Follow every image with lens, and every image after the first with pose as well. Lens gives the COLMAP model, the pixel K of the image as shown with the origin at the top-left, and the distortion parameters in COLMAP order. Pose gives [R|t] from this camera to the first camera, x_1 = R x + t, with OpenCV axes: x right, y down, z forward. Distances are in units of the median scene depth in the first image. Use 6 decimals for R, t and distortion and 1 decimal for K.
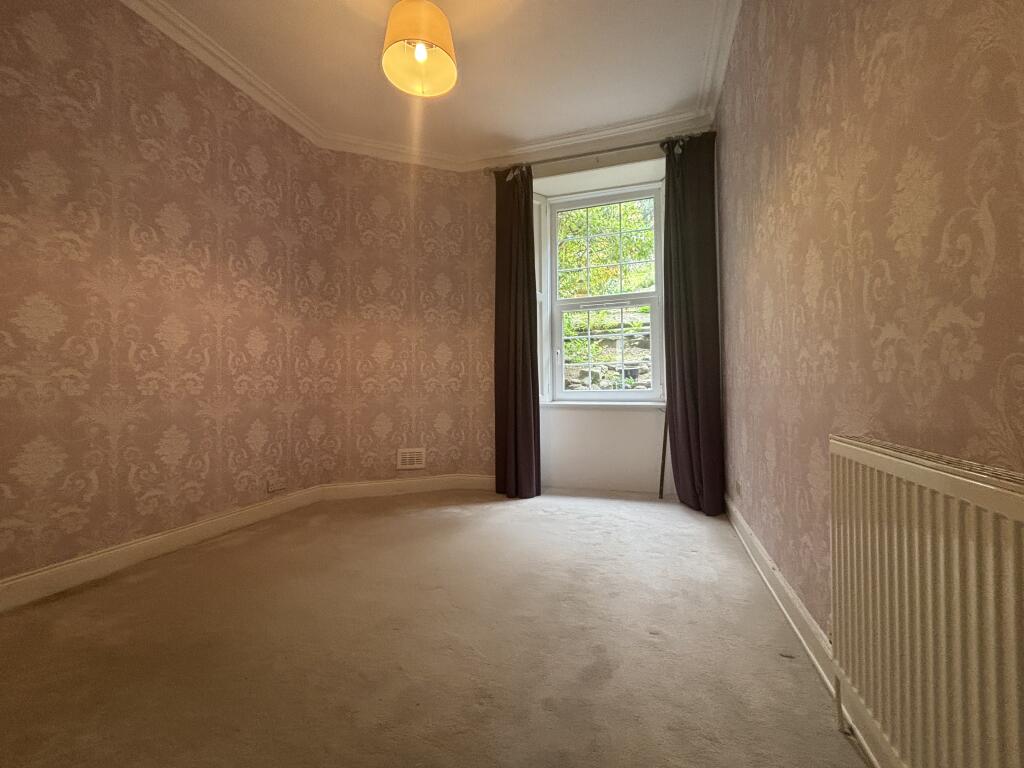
lens RADIAL K [[403.7, 0, 512.0], [0, 403.7, 384.0], [0, 0, 1]] dist [0.016123, -0.000272]
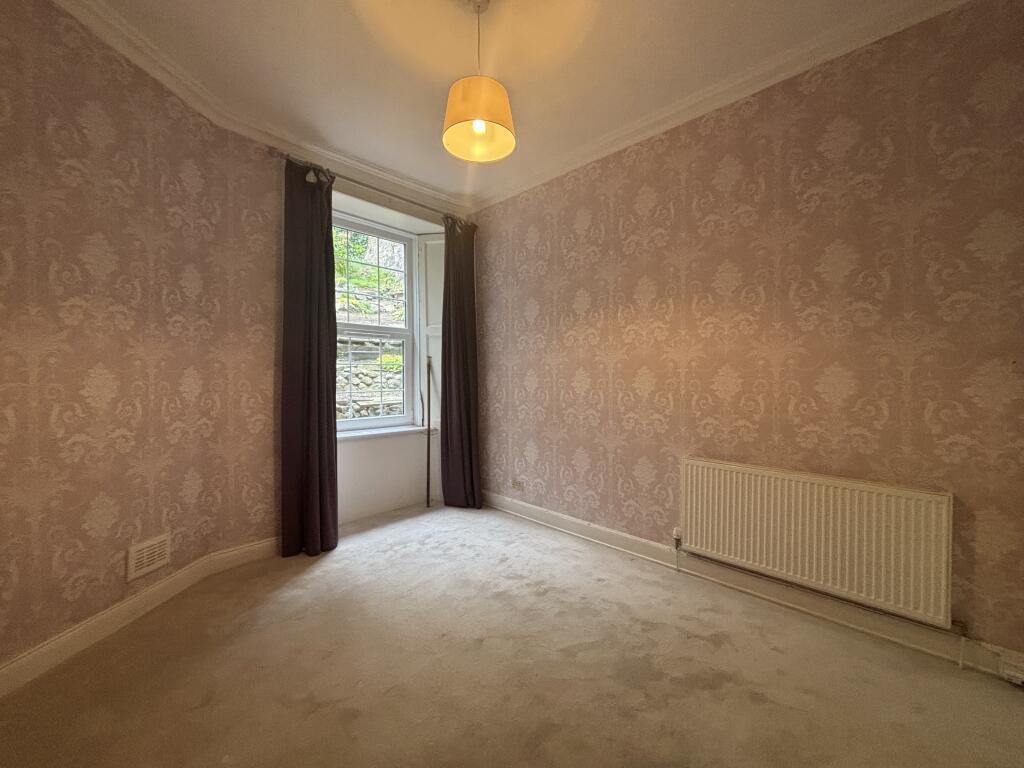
lens RADIAL K [[403.7, 0, 512.0], [0, 403.7, 384.0], [0, 0, 1]] dist [0.016123, -0.000272]
pose [[0.463527, -0.003822, 0.886075, -0.583010], [-0.017434, 0.999758, 0.013432, -0.103231], [-0.885911, -0.021674, 0.463348, 0.236076]]
